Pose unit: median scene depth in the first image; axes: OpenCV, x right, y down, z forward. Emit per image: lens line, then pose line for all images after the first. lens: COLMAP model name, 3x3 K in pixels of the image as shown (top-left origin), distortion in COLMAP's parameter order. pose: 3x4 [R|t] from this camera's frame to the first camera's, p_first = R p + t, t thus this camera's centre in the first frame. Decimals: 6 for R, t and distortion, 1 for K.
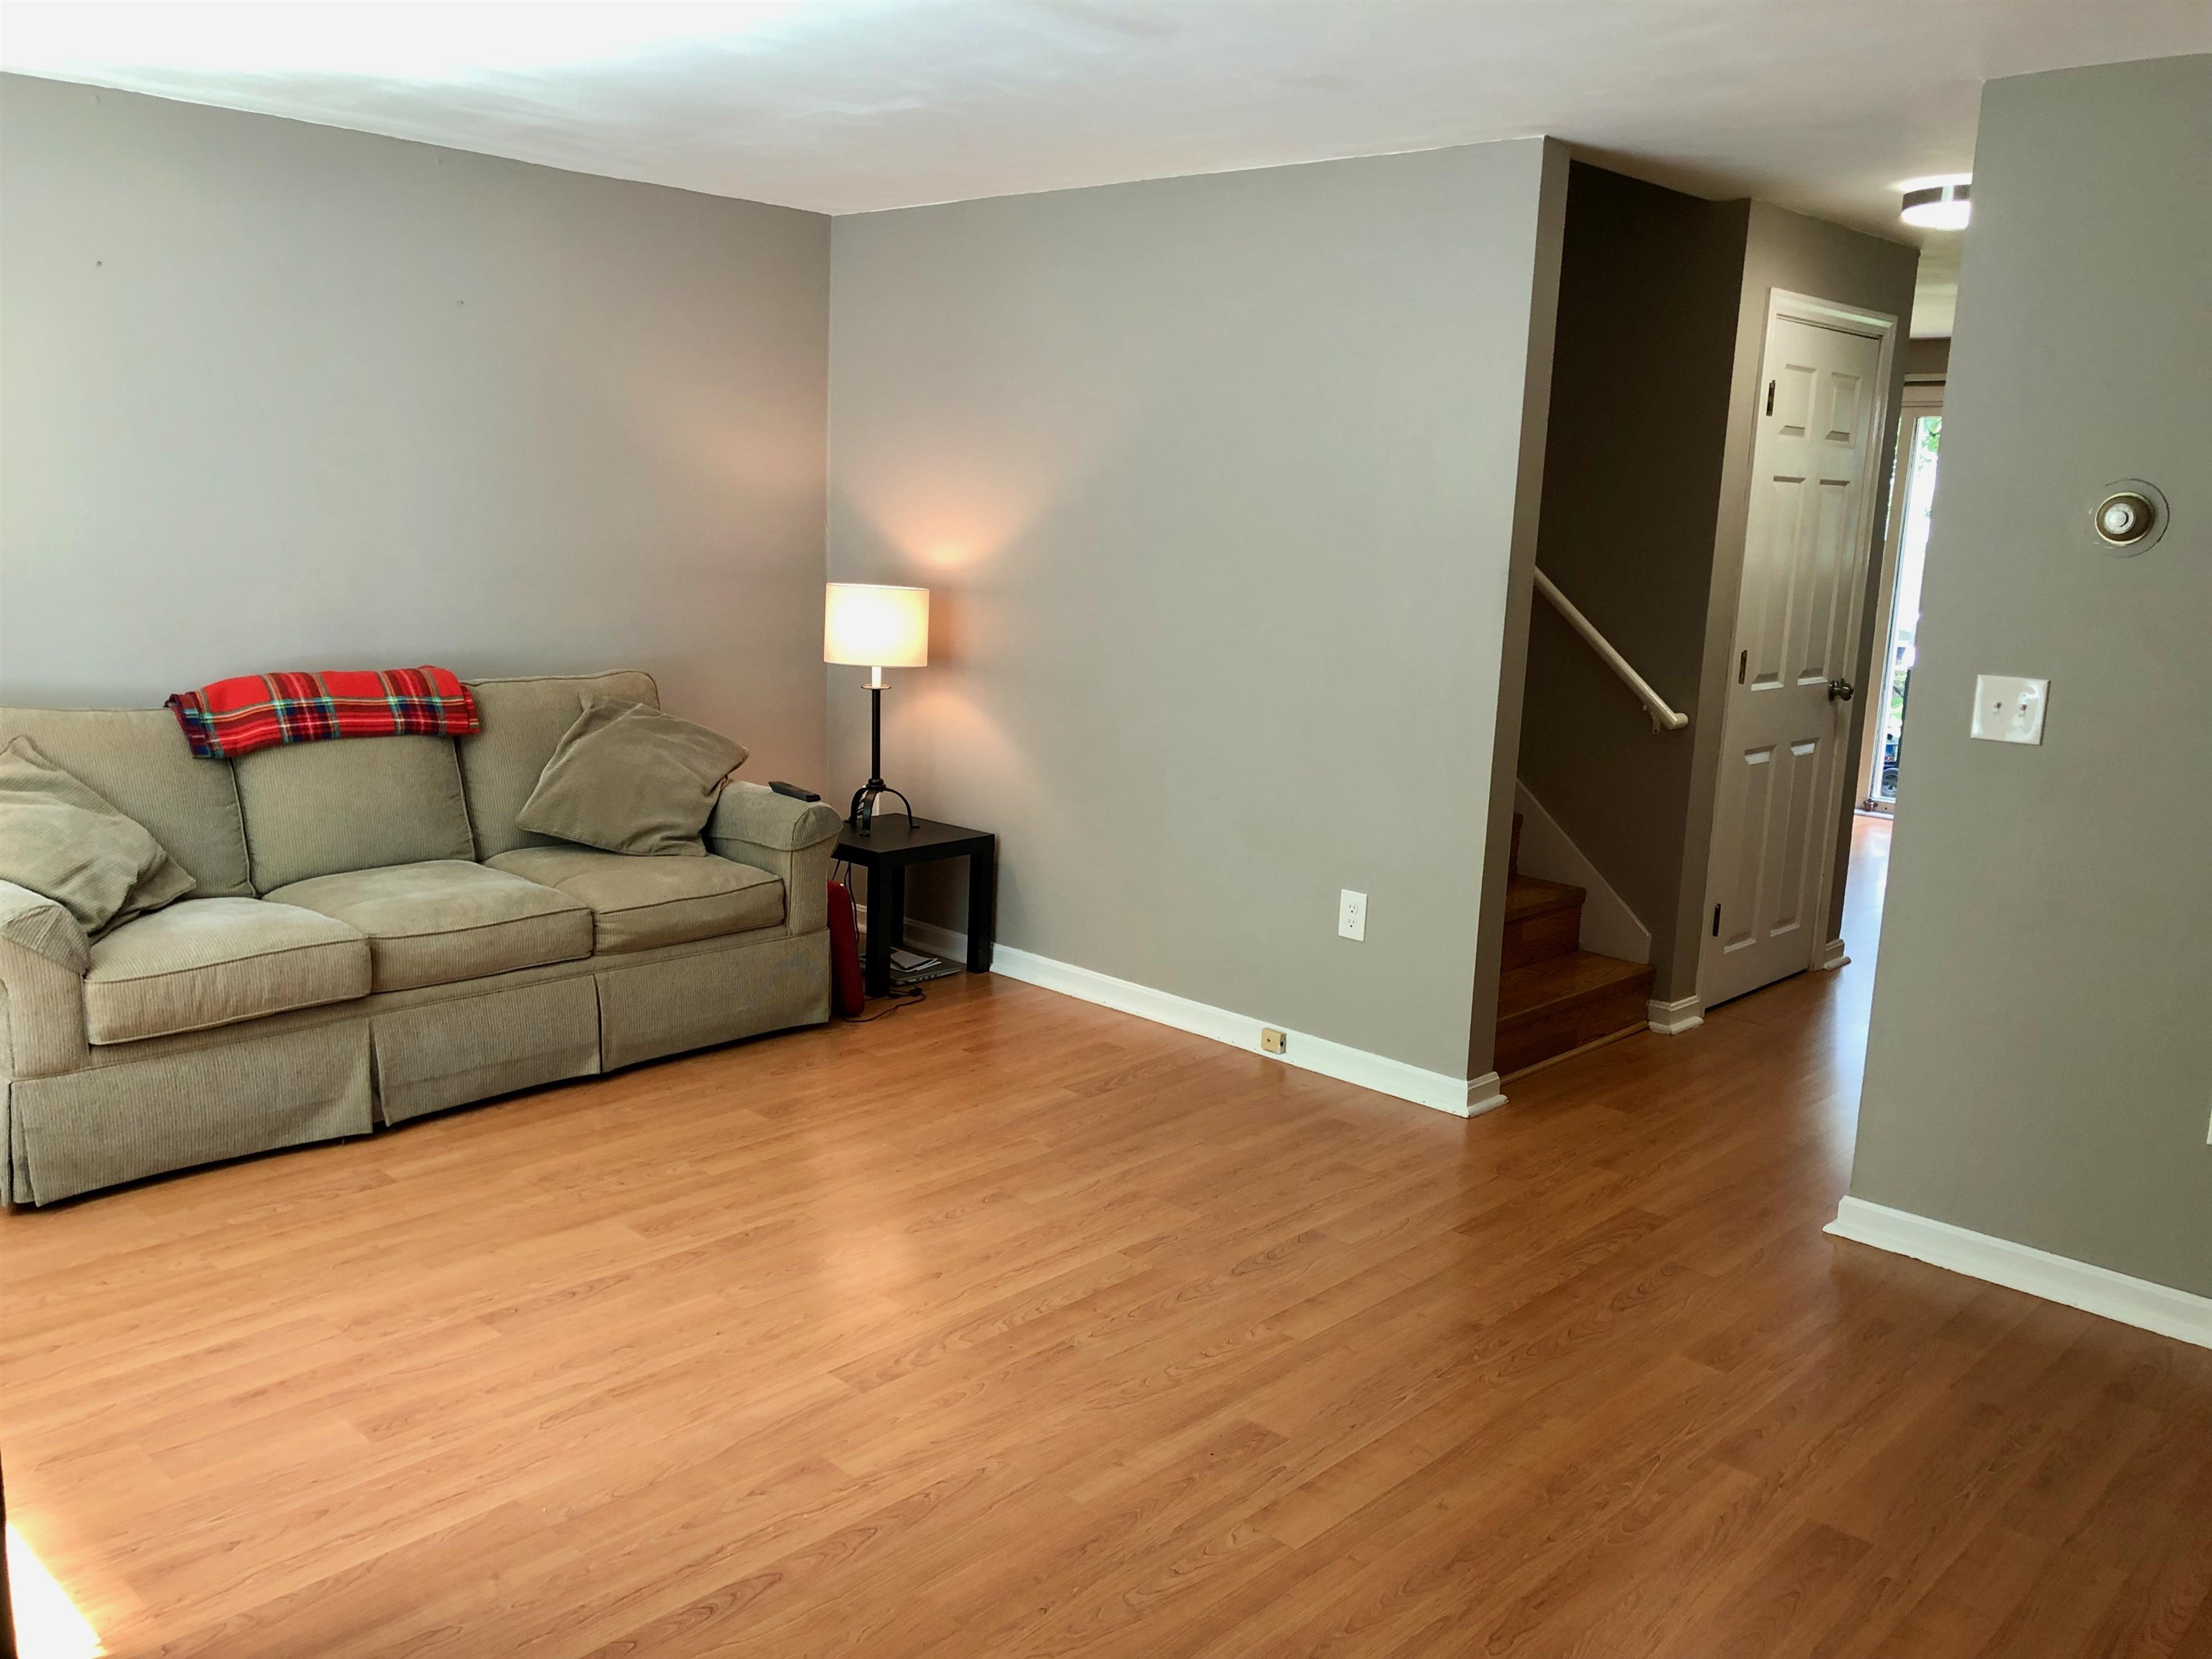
lens RADIAL K [[1799.9, 0, 1097.3], [0, 1799.9, 820.1], [0, 0, 1]] dist [0.149393, -0.203827]
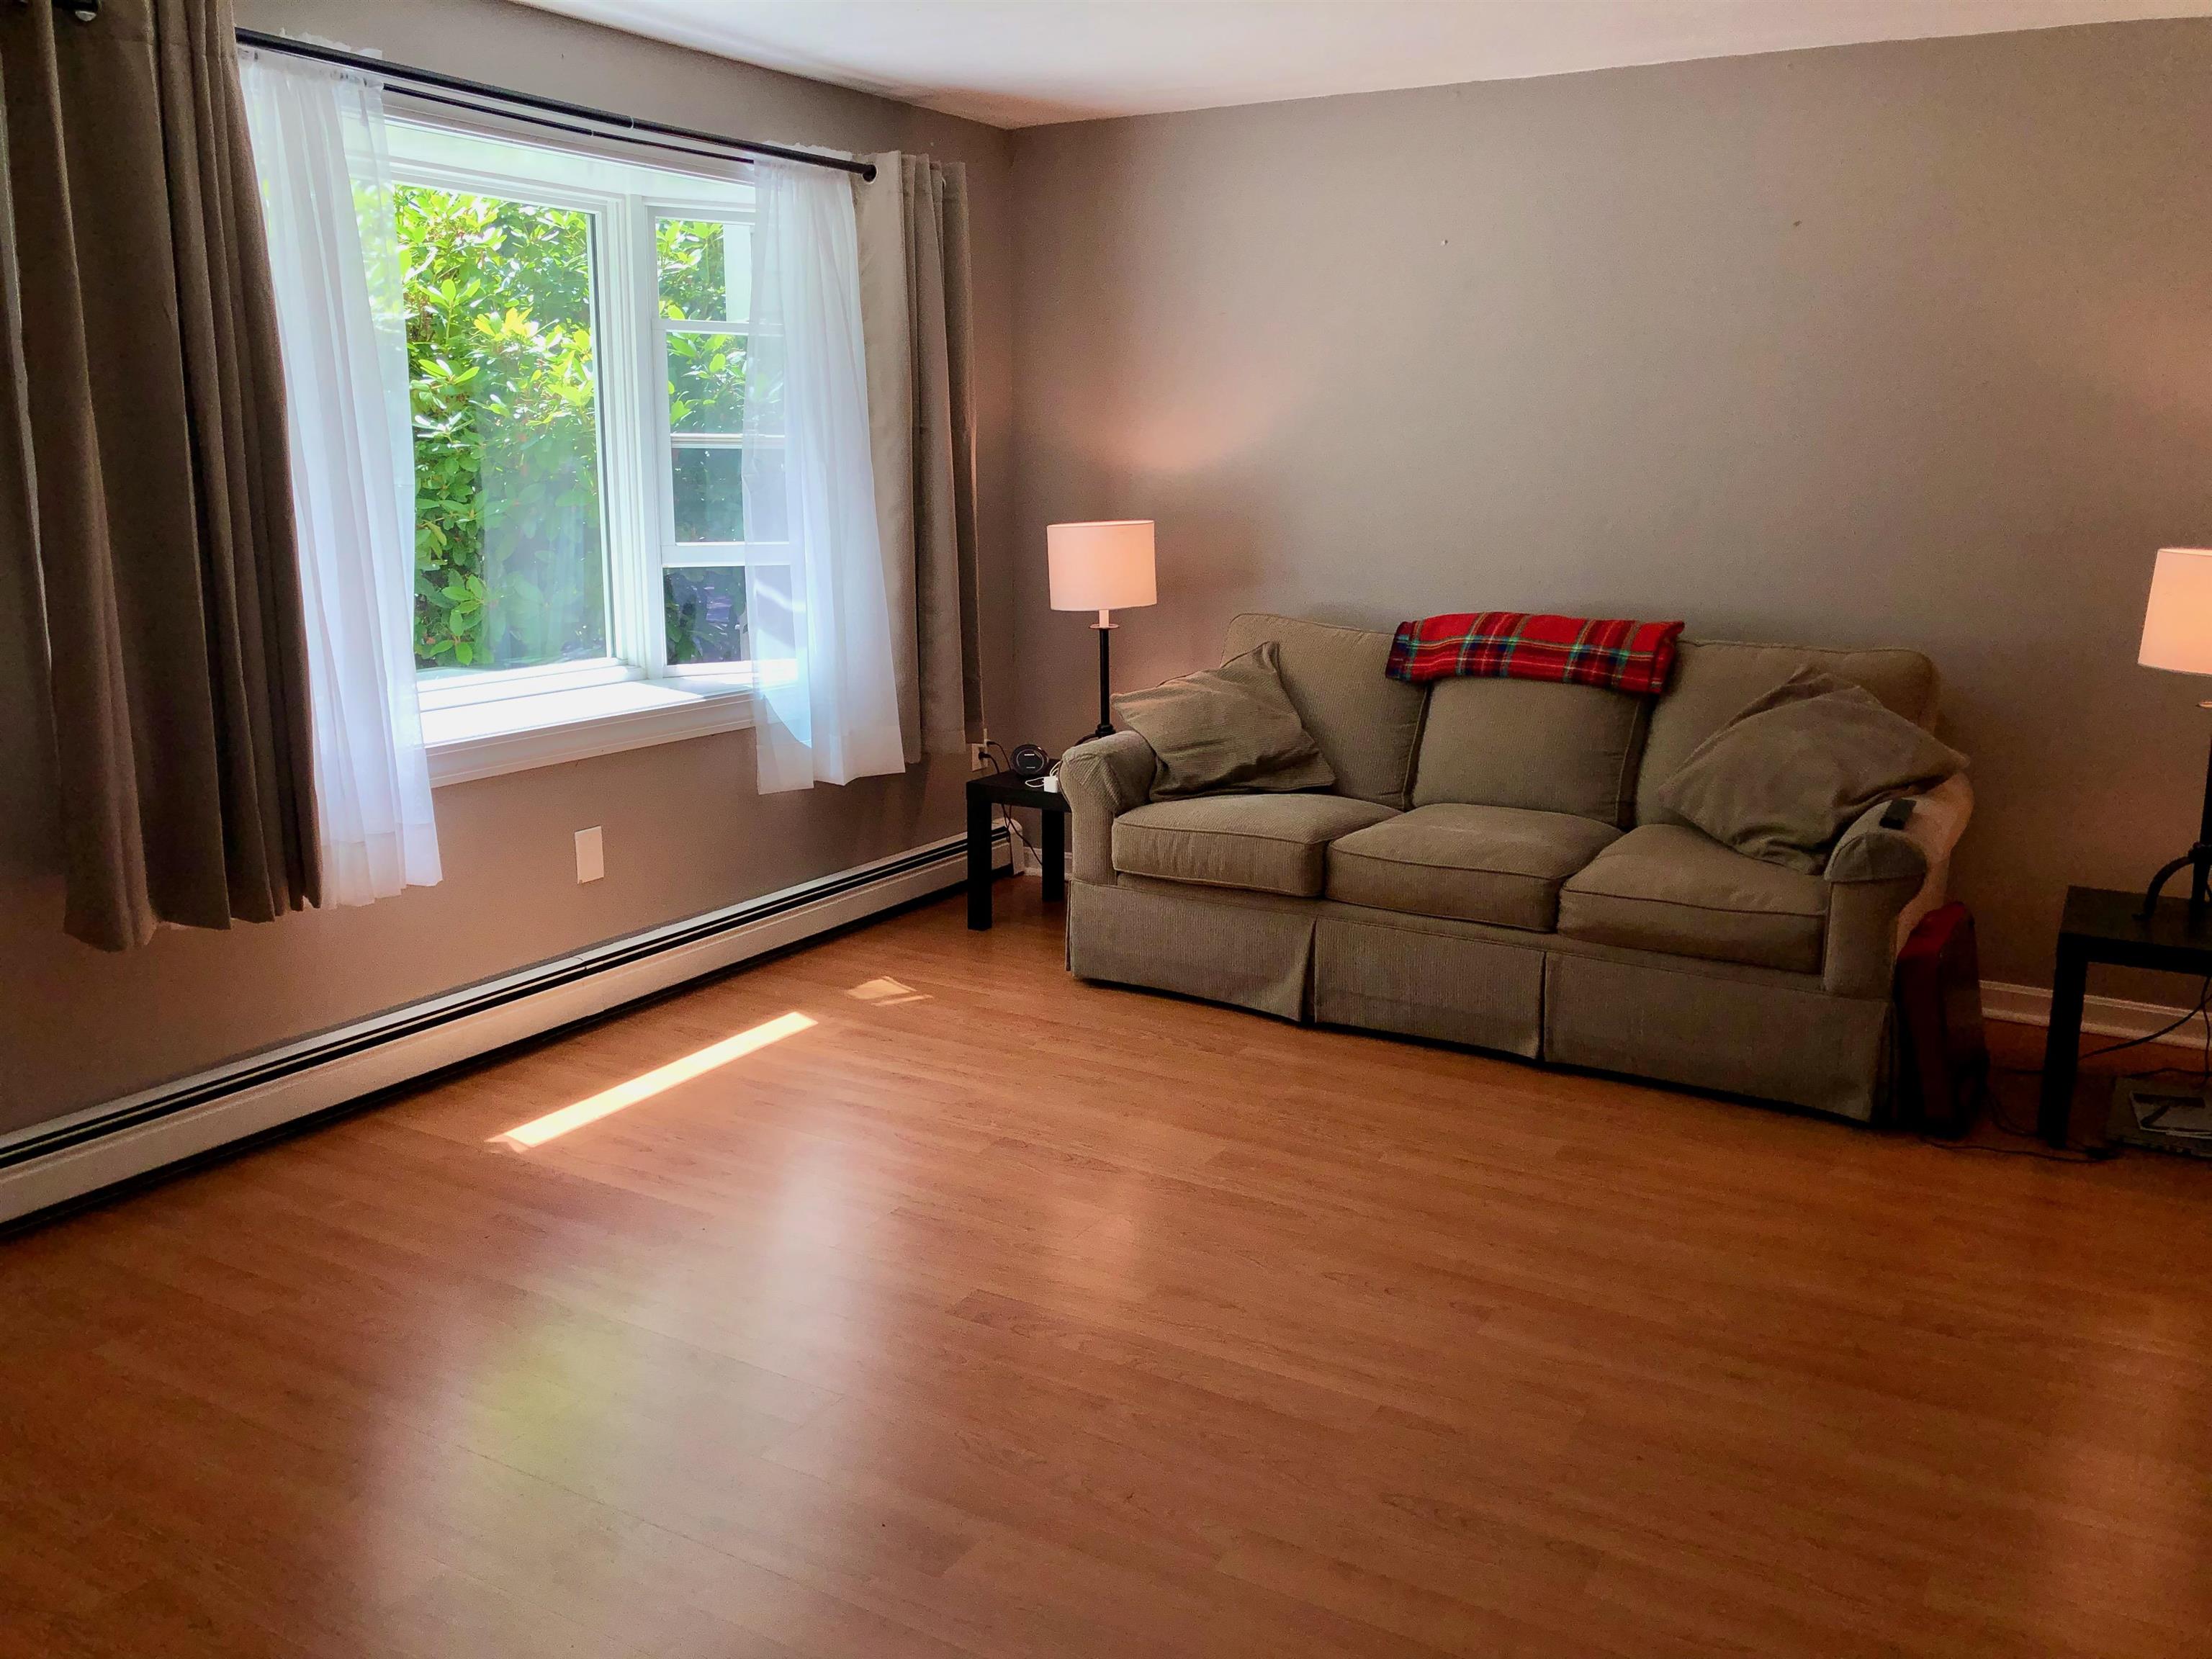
lens RADIAL K [[1799.9, 0, 1097.3], [0, 1799.9, 820.1], [0, 0, 1]] dist [0.149393, -0.203827]
pose [[0.249068, 0.170458, -0.953367, 0.540116], [-0.176038, 0.975959, 0.128508, -0.059436], [0.952353, 0.135822, 0.273087, 0.535174]]
